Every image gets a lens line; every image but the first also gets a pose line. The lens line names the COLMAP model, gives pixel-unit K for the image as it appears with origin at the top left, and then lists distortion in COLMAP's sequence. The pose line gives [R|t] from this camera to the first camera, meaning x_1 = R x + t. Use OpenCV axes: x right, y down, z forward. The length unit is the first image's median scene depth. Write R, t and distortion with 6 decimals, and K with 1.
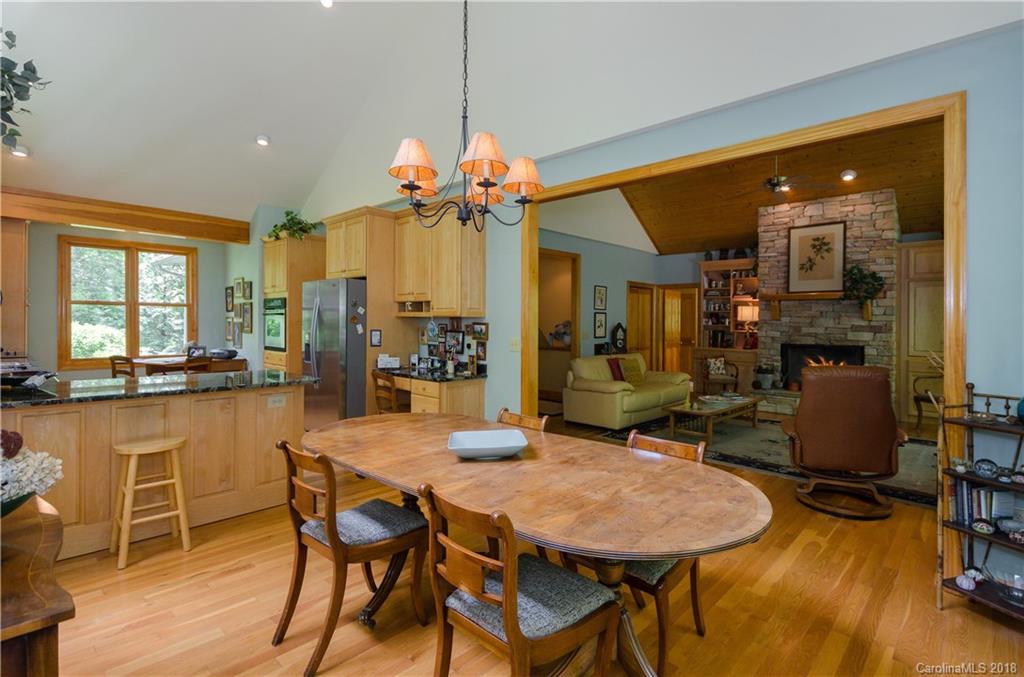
lens RADIAL K [[484.4, 0, 524.1], [0, 484.4, 315.0], [0, 0, 1]] dist [0.003670, -0.000150]
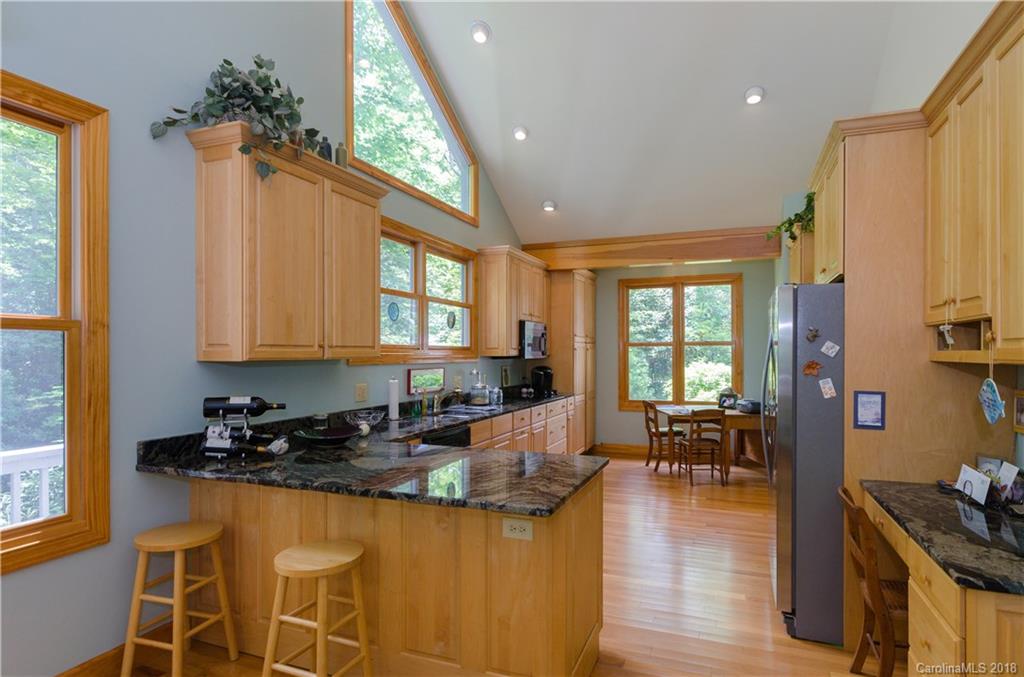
lens RADIAL K [[530.8, 0, 527.2], [0, 530.8, 357.8], [0, 0, 1]] dist [0.001780, 0.000135]
pose [[0.384566, -0.002864, -0.923093, 0.019603], [0.016139, 0.999863, 0.003621, -0.006257], [0.922956, -0.016290, 0.384560, 0.470770]]
